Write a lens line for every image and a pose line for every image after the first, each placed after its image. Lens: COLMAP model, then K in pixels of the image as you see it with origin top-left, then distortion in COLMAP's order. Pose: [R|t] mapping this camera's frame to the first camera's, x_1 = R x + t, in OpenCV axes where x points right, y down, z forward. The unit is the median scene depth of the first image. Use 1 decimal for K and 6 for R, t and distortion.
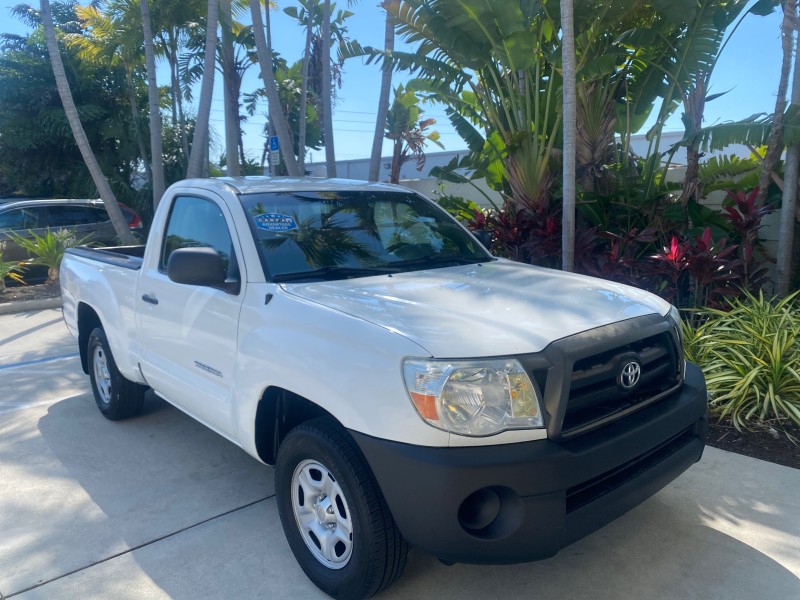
lens RADIAL K [[617.1, 0, 405.3], [0, 617.1, 298.3], [0, 0, 1]] dist [0.027349, -0.042695]
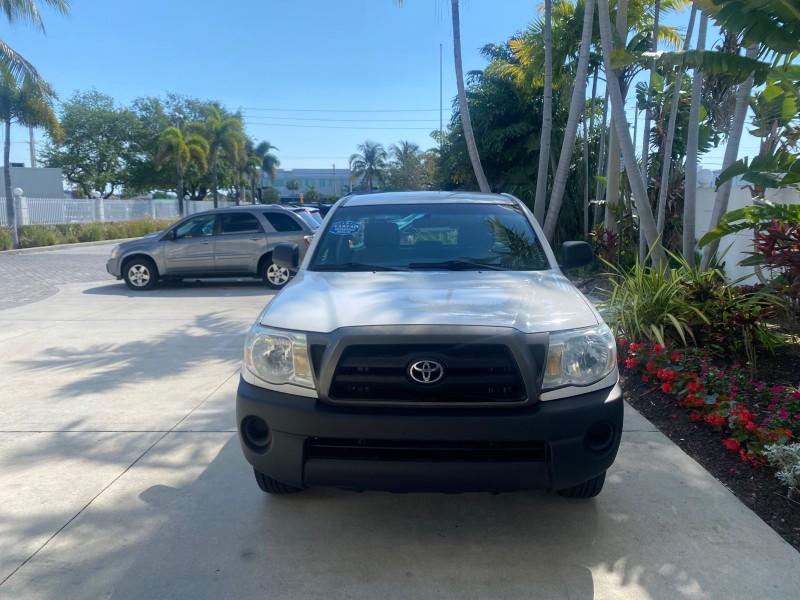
lens RADIAL K [[617.1, 0, 398.5], [0, 617.1, 297.0], [0, 0, 1]] dist [0.027349, -0.042695]
pose [[0.712441, 0.106844, -0.693551, 0.720790], [-0.111584, 0.993015, 0.038354, -0.032336], [0.692804, 0.050064, 0.719386, 0.099927]]
